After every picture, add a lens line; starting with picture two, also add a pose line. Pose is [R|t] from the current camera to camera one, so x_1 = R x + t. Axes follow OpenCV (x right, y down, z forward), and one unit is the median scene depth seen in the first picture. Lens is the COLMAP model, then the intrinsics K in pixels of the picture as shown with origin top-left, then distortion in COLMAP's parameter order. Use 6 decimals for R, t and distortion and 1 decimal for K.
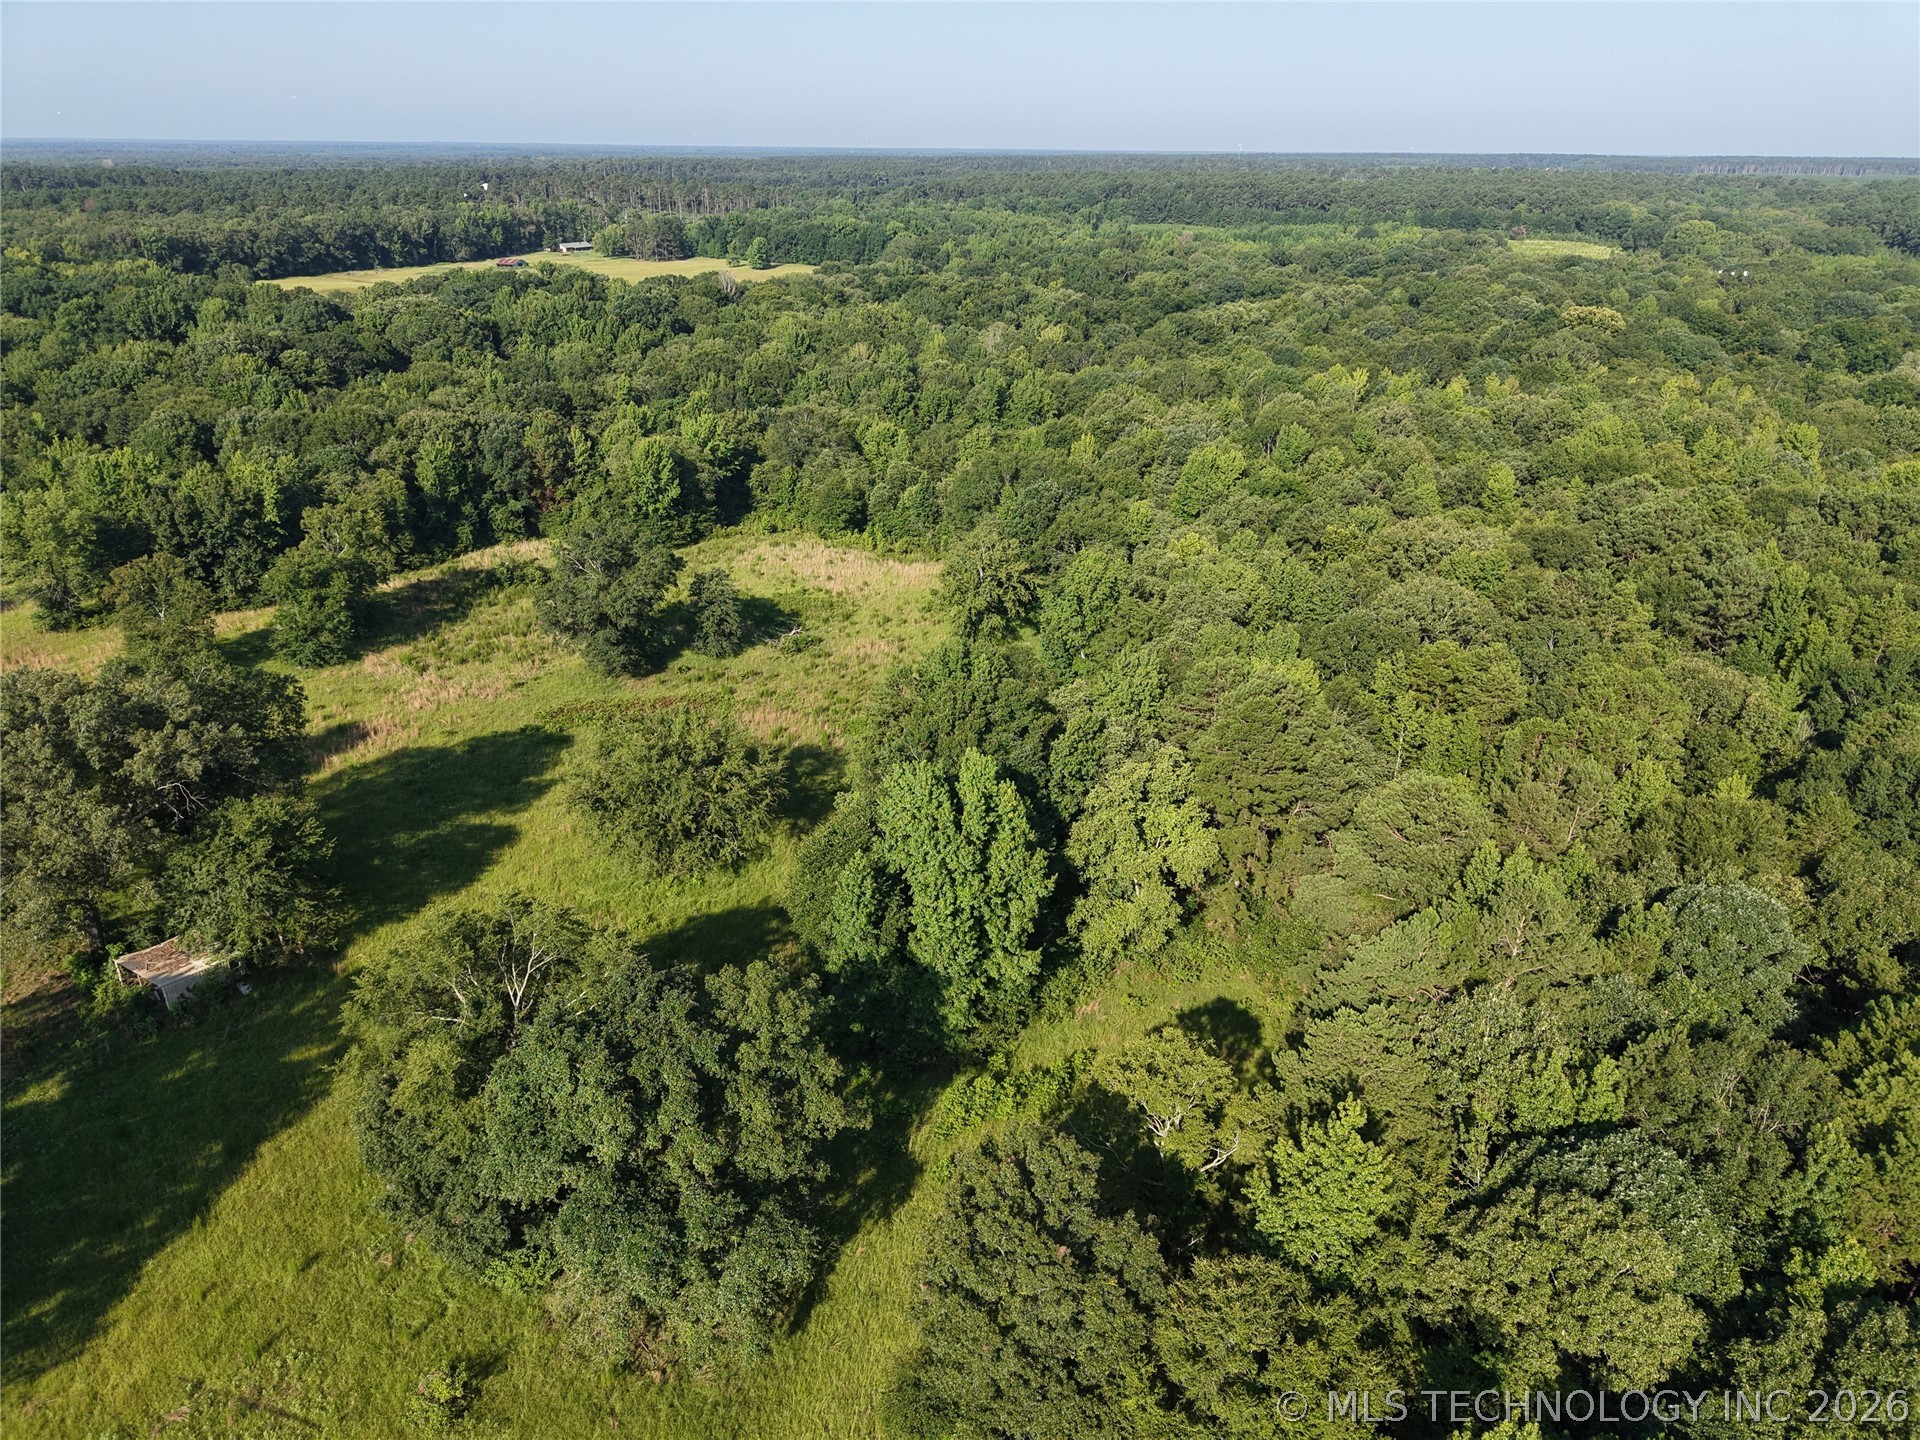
lens RADIAL K [[1284.0, 0, 950.5], [0, 1284.0, 706.3], [0, 0, 1]] dist [0.035574, -0.034544]
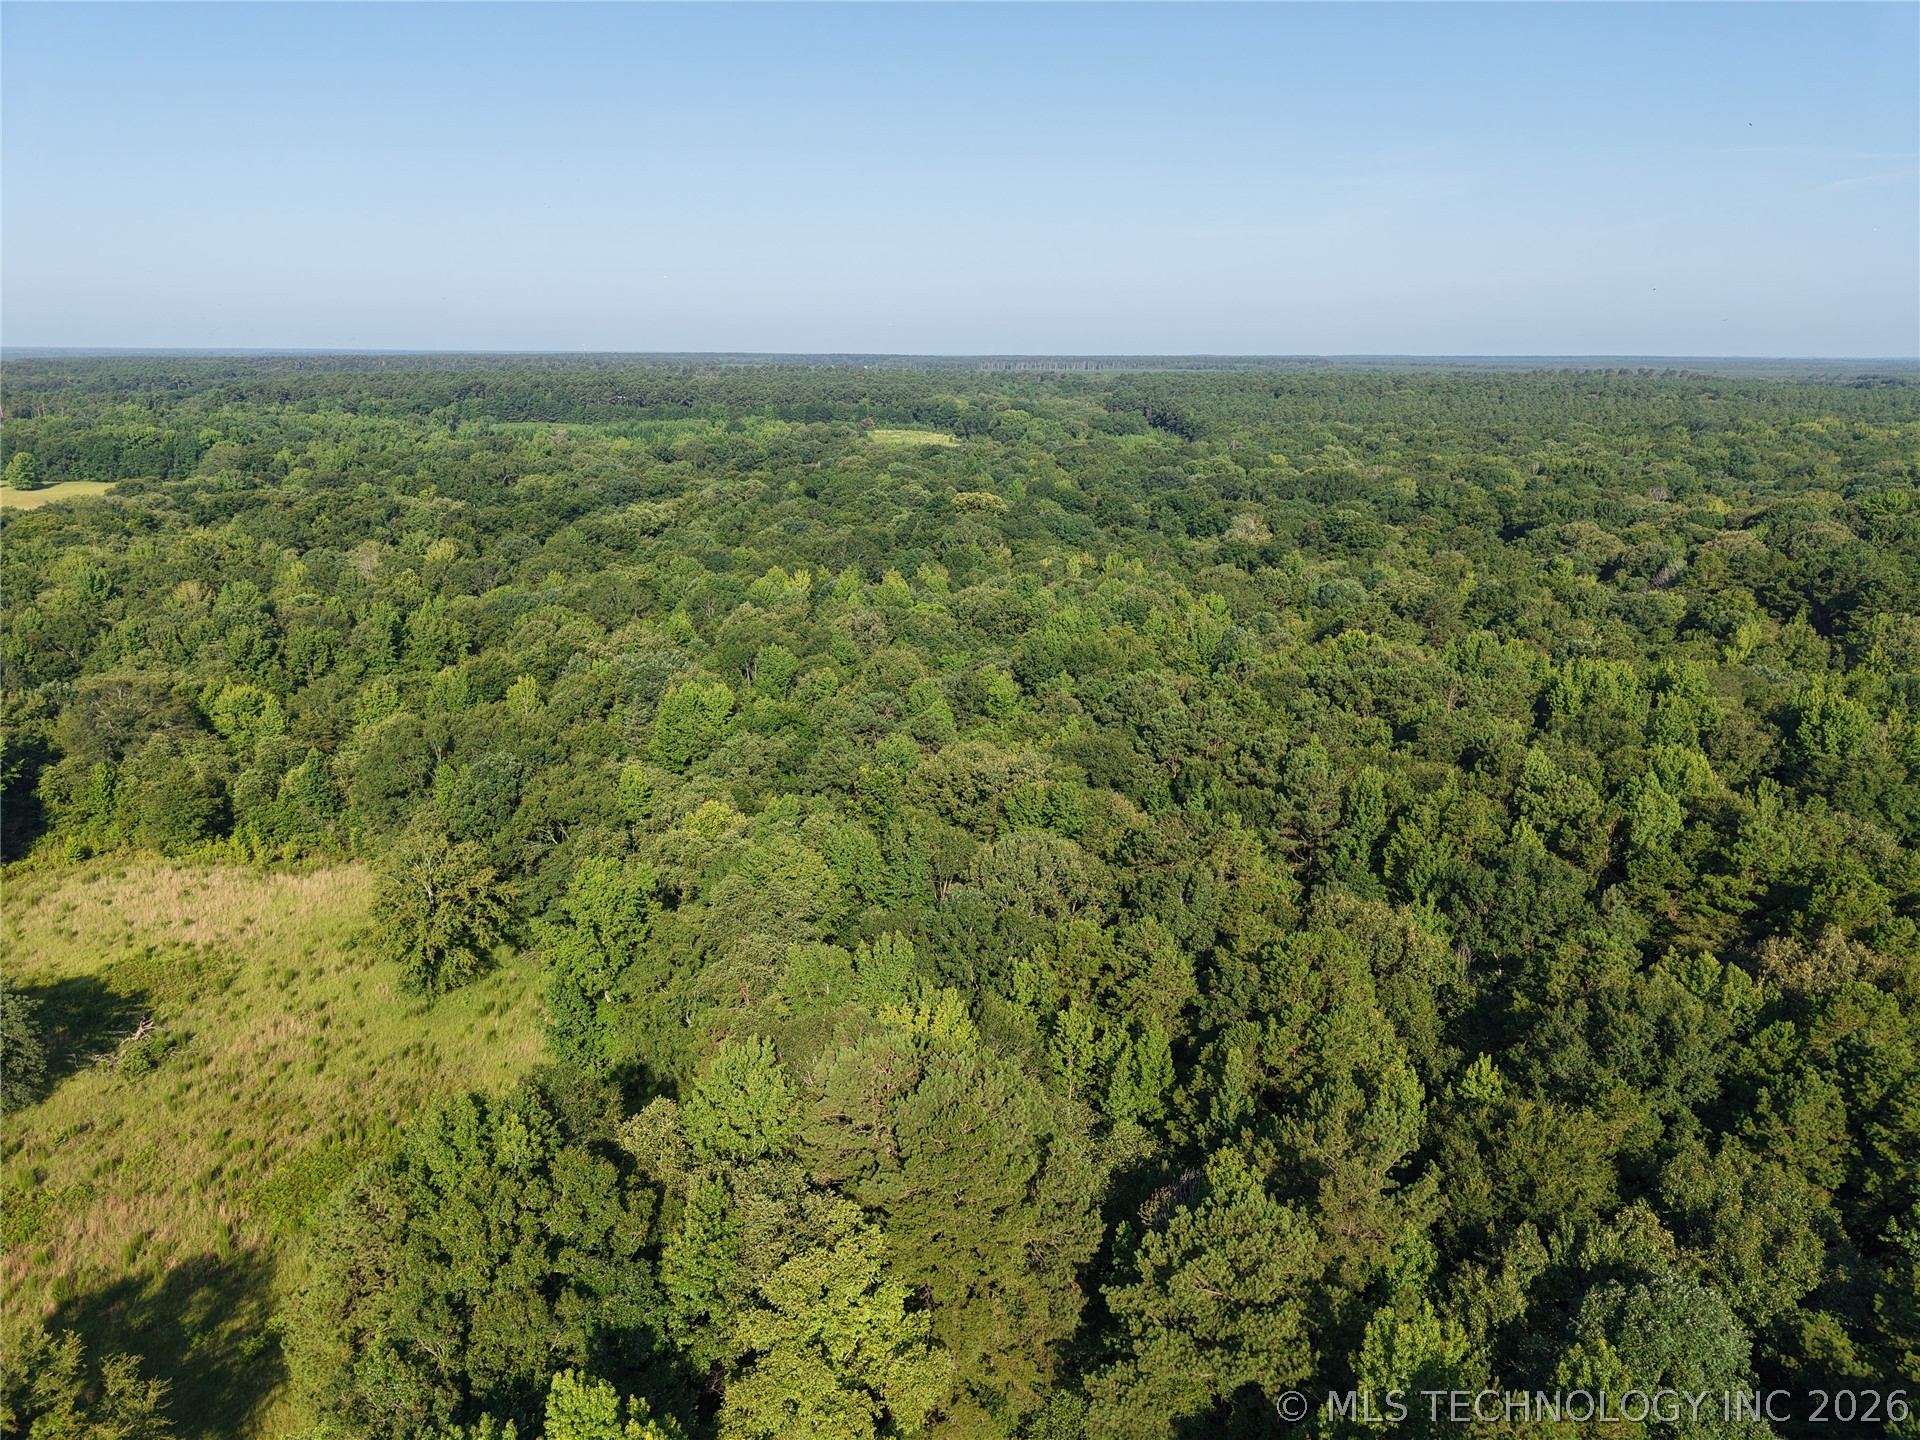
lens RADIAL K [[1284.0, 0, 959.7], [0, 1284.0, 680.0], [0, 0, 1]] dist [0.035574, -0.034544]
pose [[0.886313, -0.118219, 0.447742, -0.016346], [0.186625, 0.976059, -0.111715, -0.056082], [-0.423816, 0.182574, 0.887157, 0.124638]]
